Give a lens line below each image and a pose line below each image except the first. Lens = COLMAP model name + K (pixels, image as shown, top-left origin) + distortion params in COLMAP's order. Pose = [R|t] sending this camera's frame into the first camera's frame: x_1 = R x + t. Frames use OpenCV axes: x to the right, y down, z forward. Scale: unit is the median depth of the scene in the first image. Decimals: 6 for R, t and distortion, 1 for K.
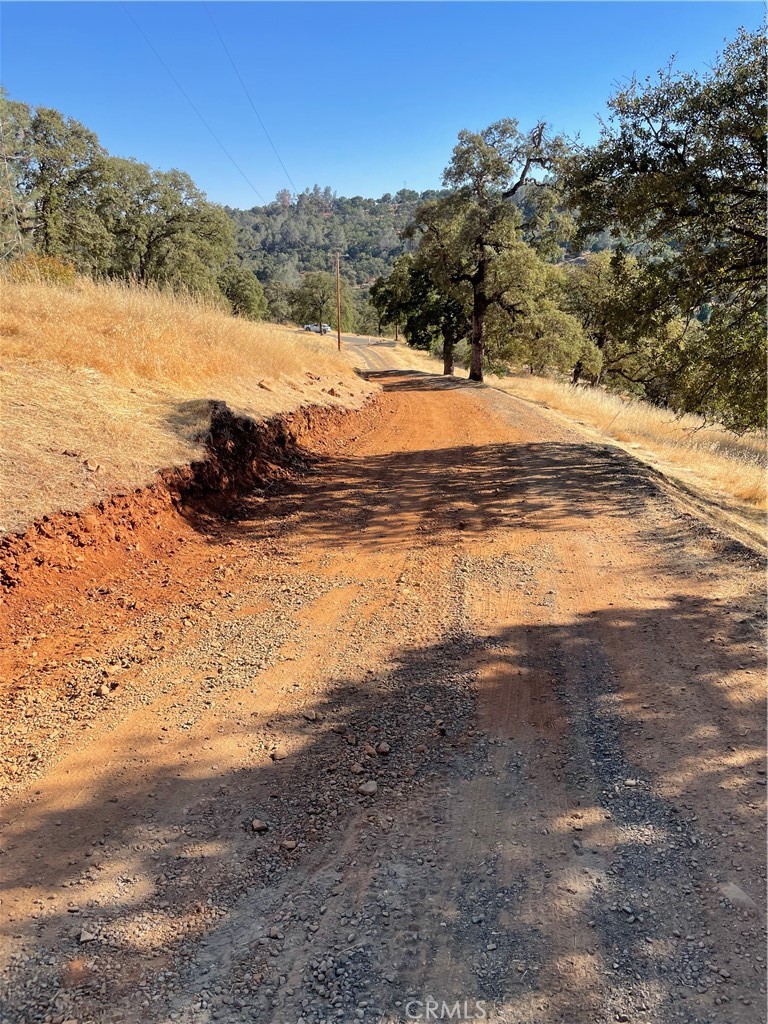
lens RADIAL K [[779.2, 0, 384.0], [0, 779.2, 512.0], [0, 0, 1]] dist [0.083351, -0.124128]
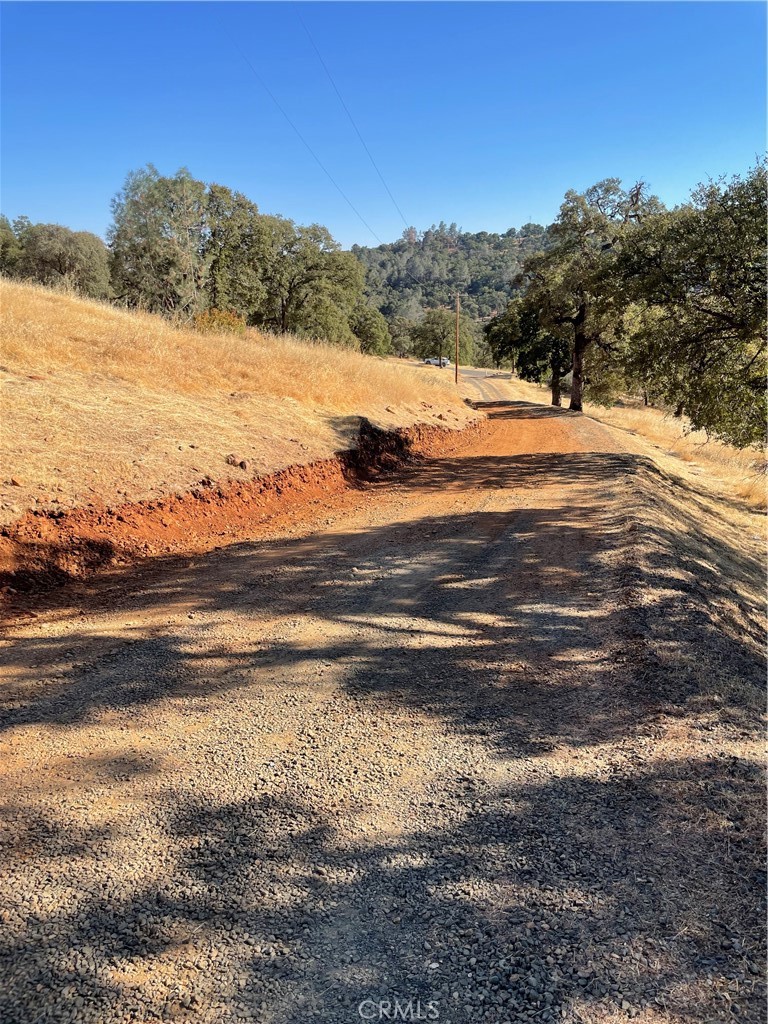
lens RADIAL K [[779.2, 0, 384.0], [0, 779.2, 512.0], [0, 0, 1]] dist [0.083351, -0.124128]
pose [[0.988618, 0.027369, -0.147938, 0.011594], [-0.033075, 0.998795, -0.036251, 0.016948], [0.146768, 0.040731, 0.988332, -0.089339]]
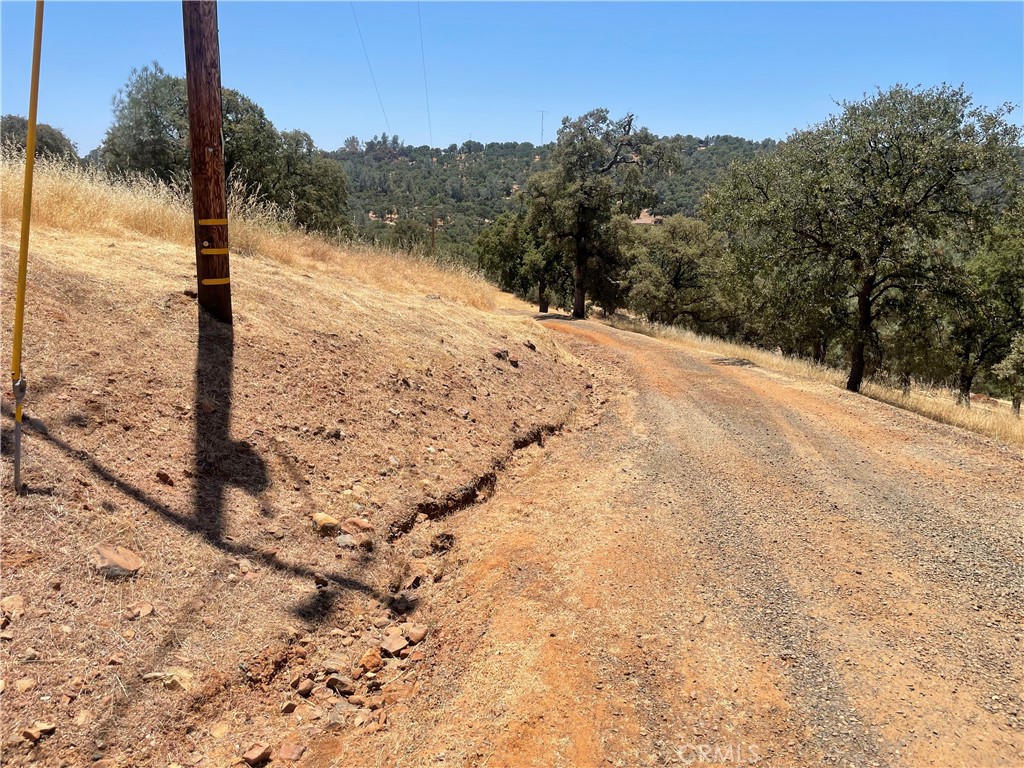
lens RADIAL K [[781.7, 0, 515.6], [0, 781.7, 365.1], [0, 0, 1]] dist [0.098590, -0.197105]
pose [[0.996037, 0.007981, 0.088585, -0.055075], [0.001826, 0.993921, -0.110078, 0.023224], [-0.088925, 0.109804, 0.989967, -0.109022]]
